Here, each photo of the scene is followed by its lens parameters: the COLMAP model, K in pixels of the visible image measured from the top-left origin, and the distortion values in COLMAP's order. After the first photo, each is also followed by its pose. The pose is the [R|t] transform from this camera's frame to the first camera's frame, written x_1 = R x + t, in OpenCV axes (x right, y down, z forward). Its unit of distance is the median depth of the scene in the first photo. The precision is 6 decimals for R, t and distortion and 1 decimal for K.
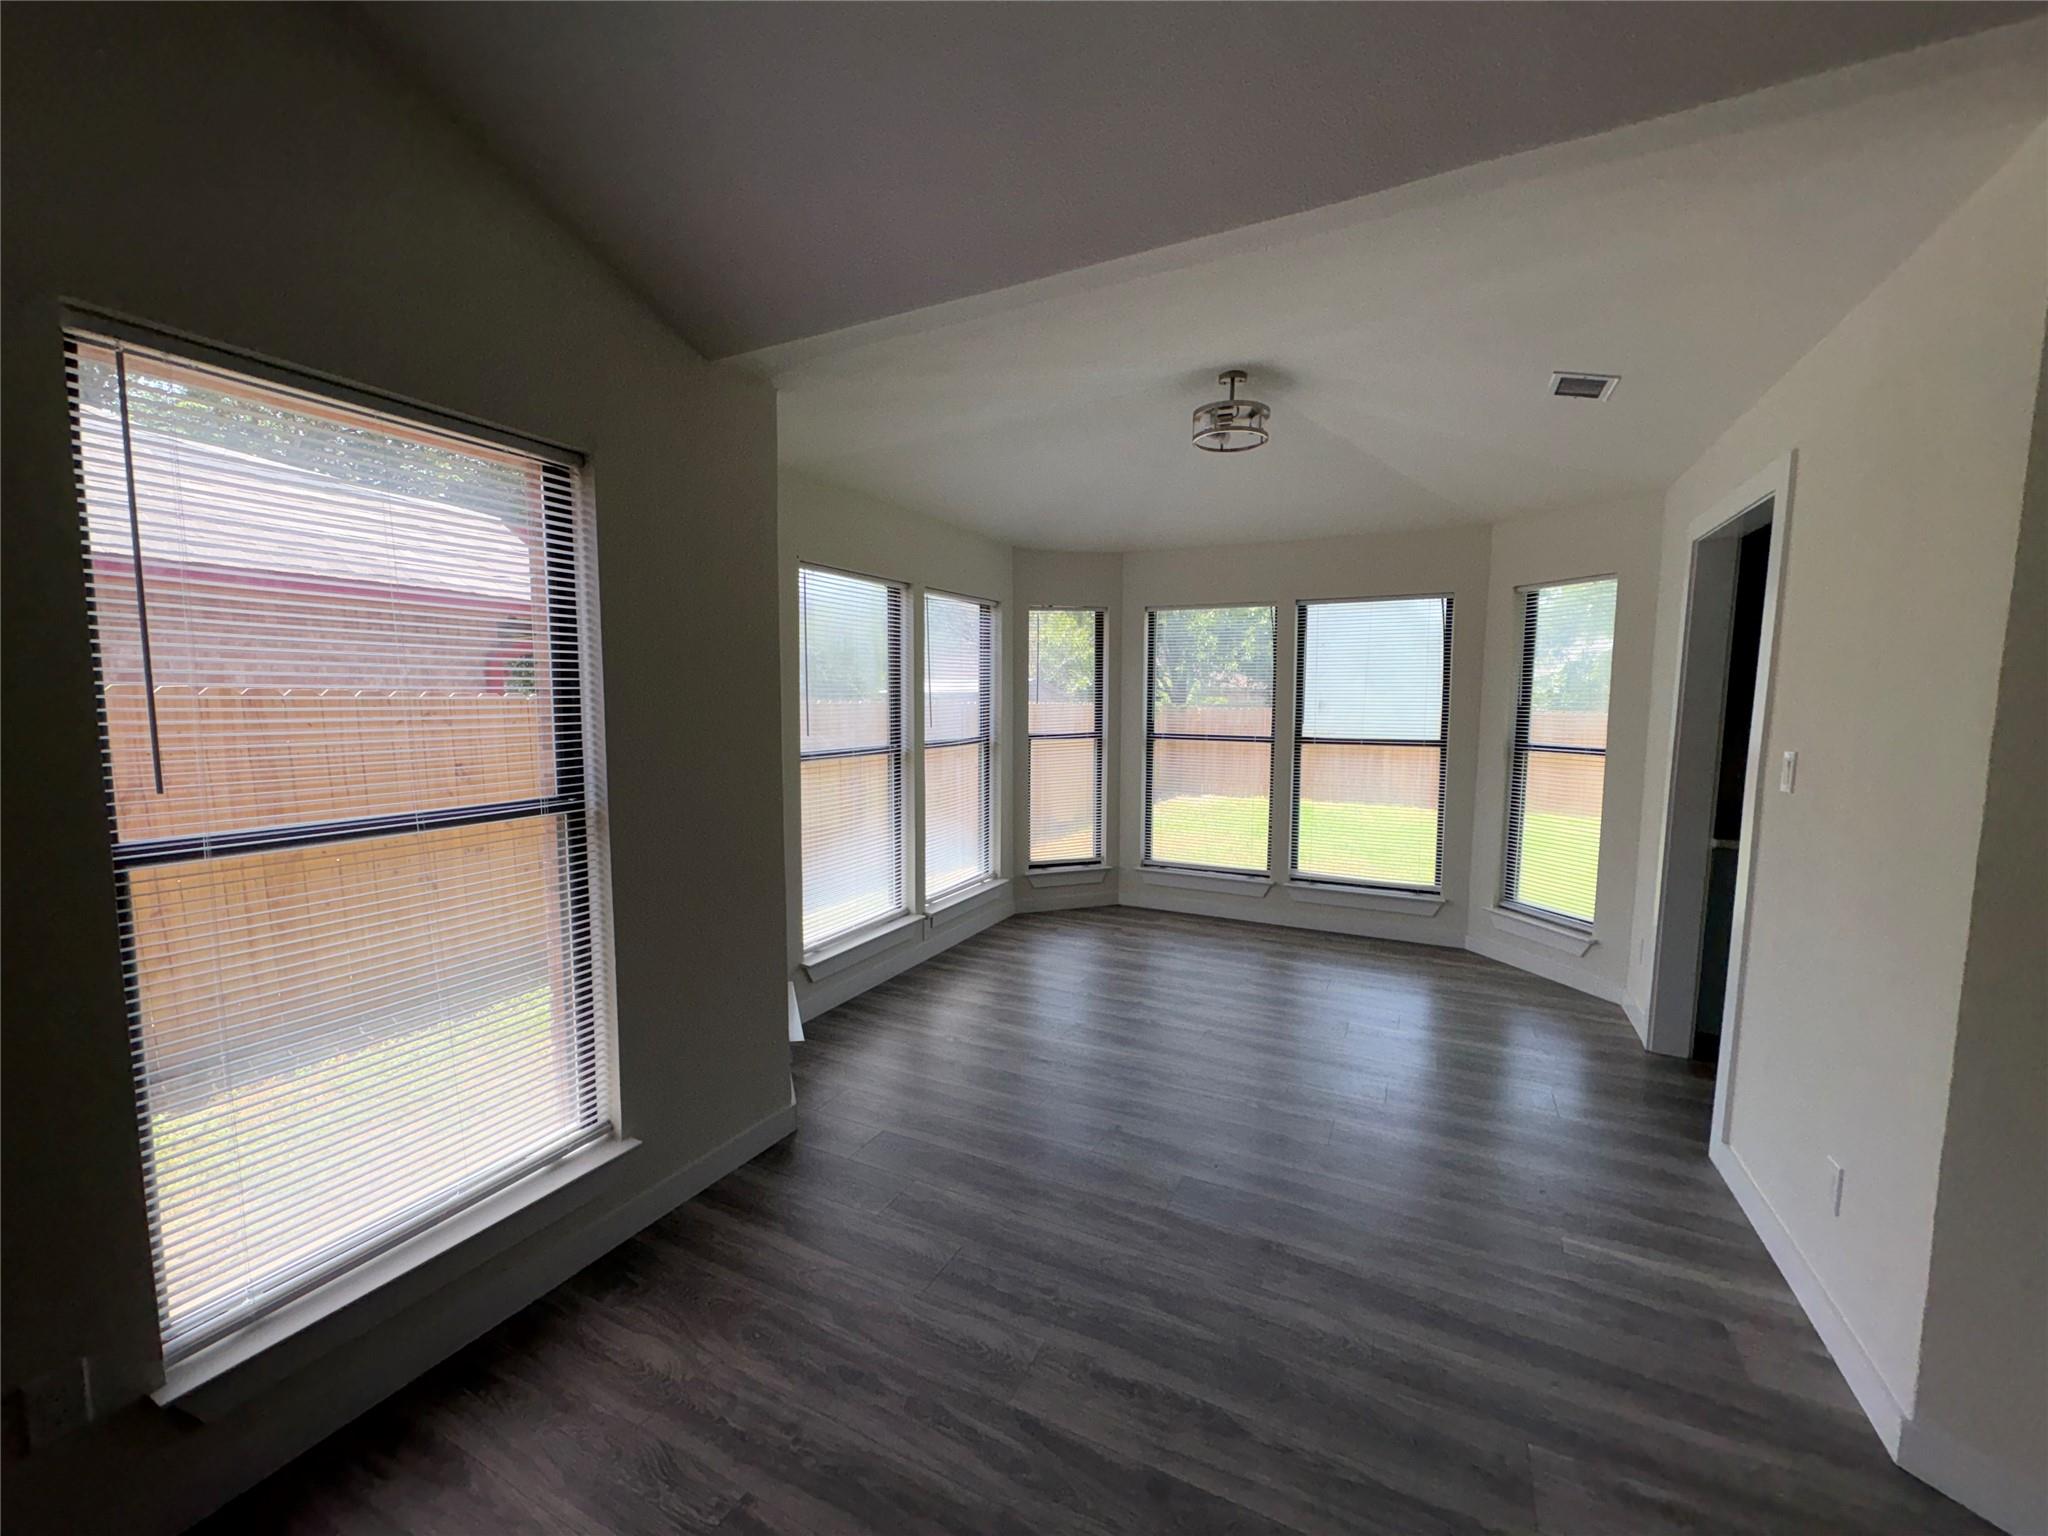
lens RADIAL K [[825.9, 0, 1026.3], [0, 825.9, 777.5], [0, 0, 1]] dist [-0.000953, -0.000145]
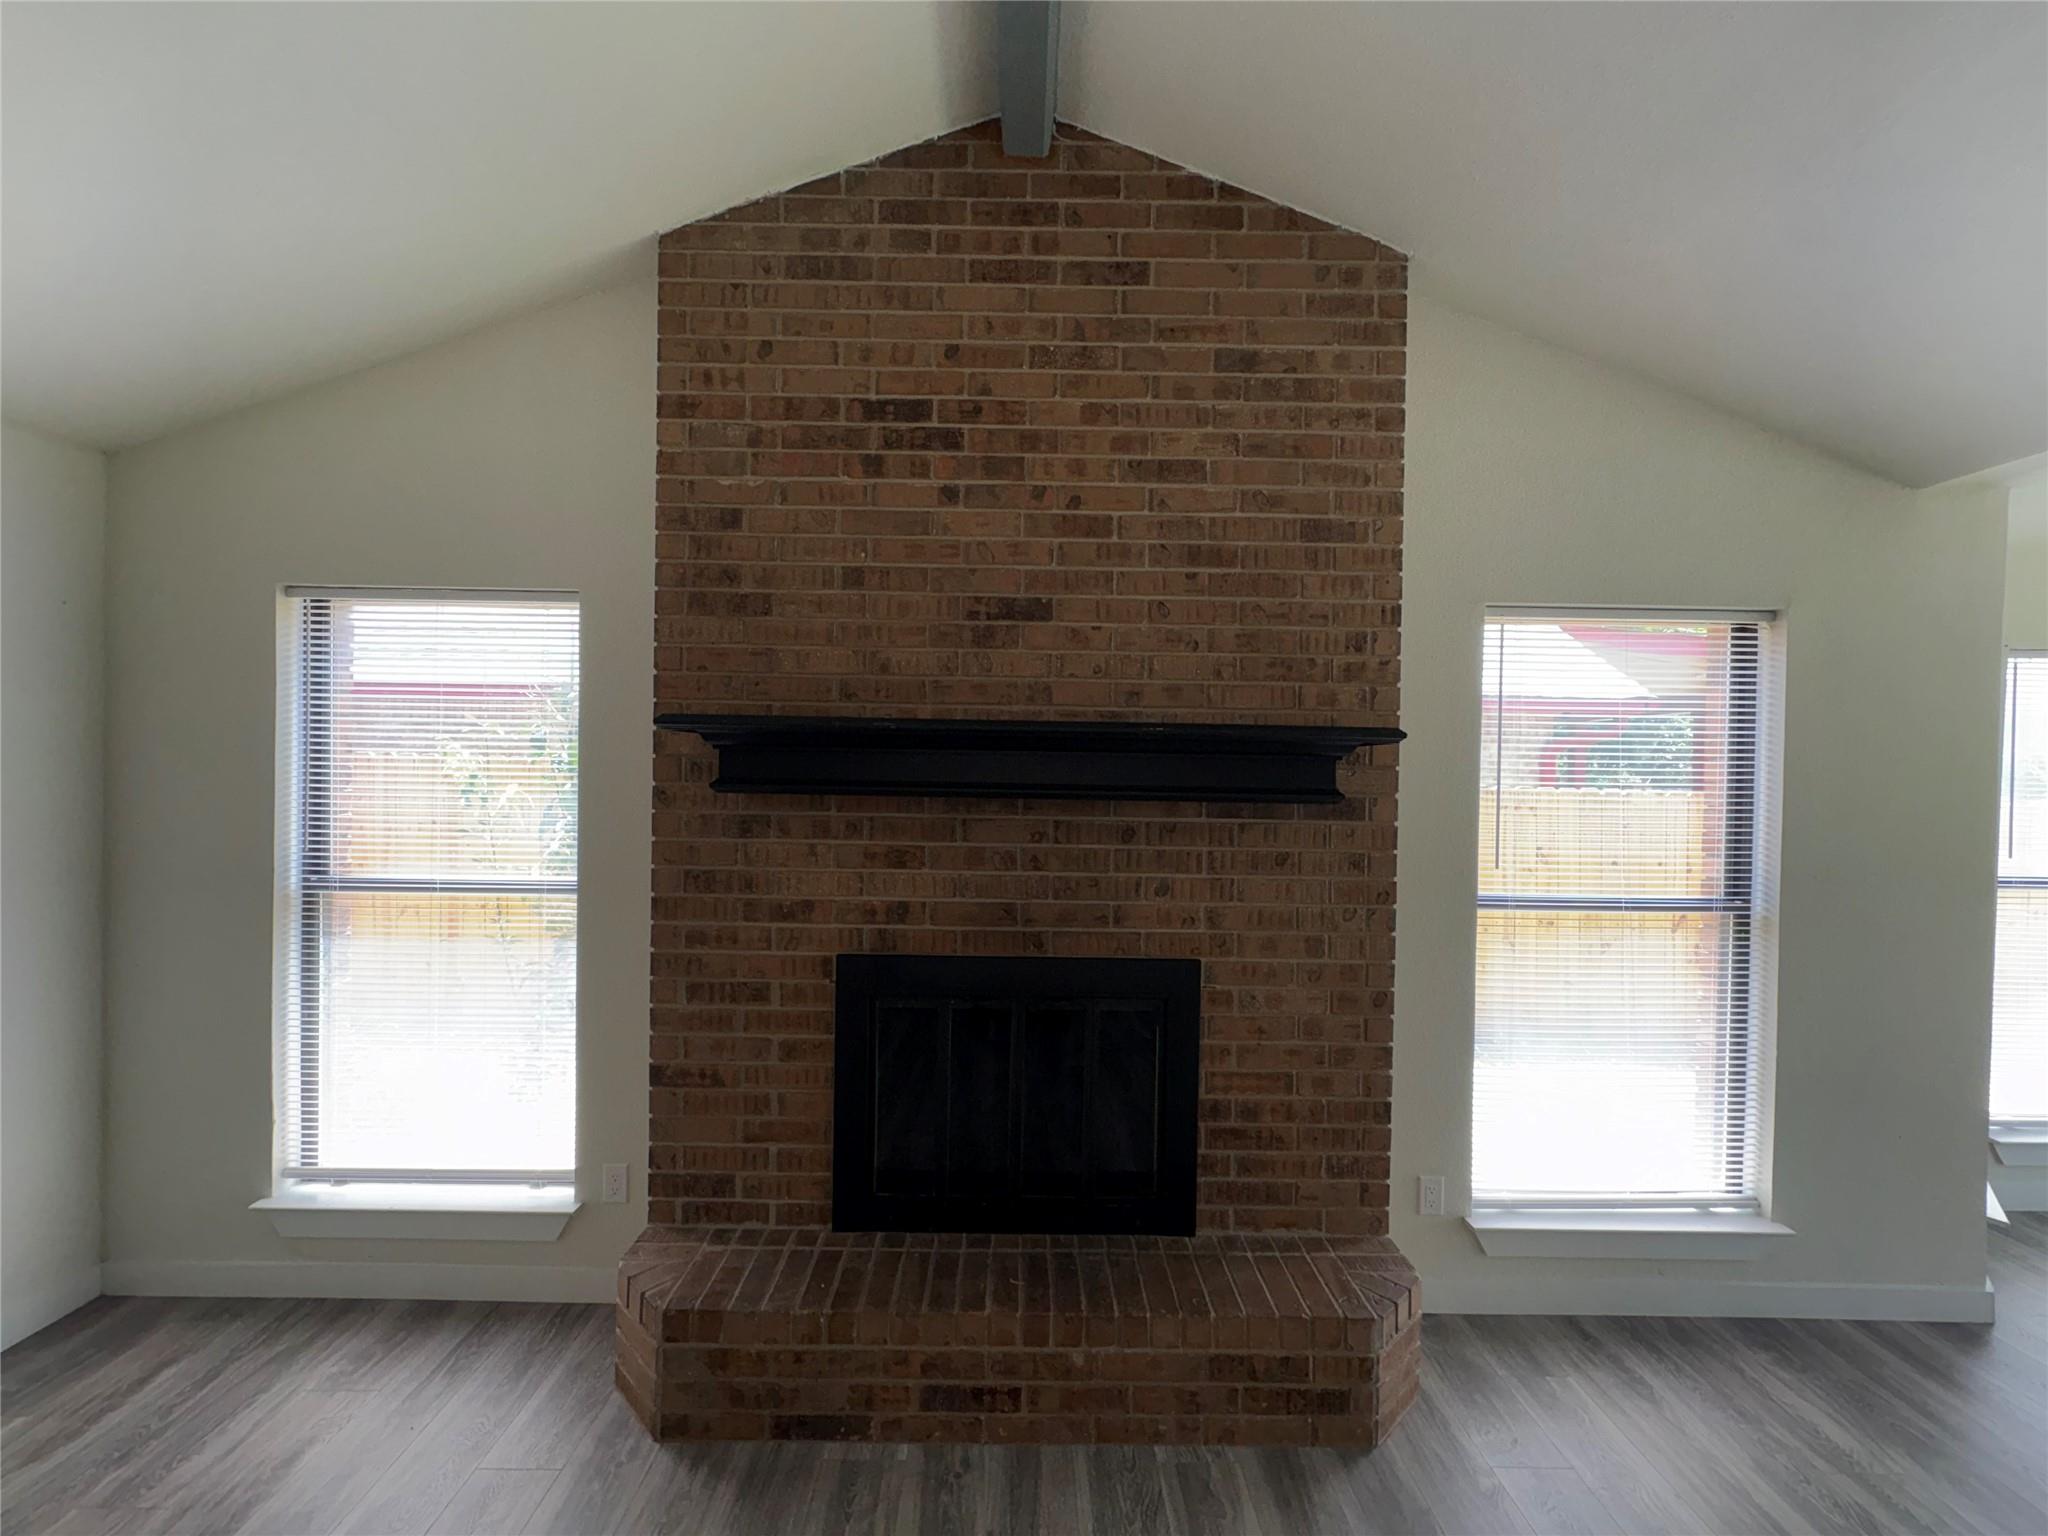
lens RADIAL K [[808.7, 0, 1020.8], [0, 808.7, 773.5], [0, 0, 1]] dist [0.001916, 0.000348]
pose [[0.456243, 0.010892, -0.889789, 0.005376], [-0.098049, 0.994452, -0.038101, -0.011259], [0.884437, 0.104626, 0.454780, -0.427503]]
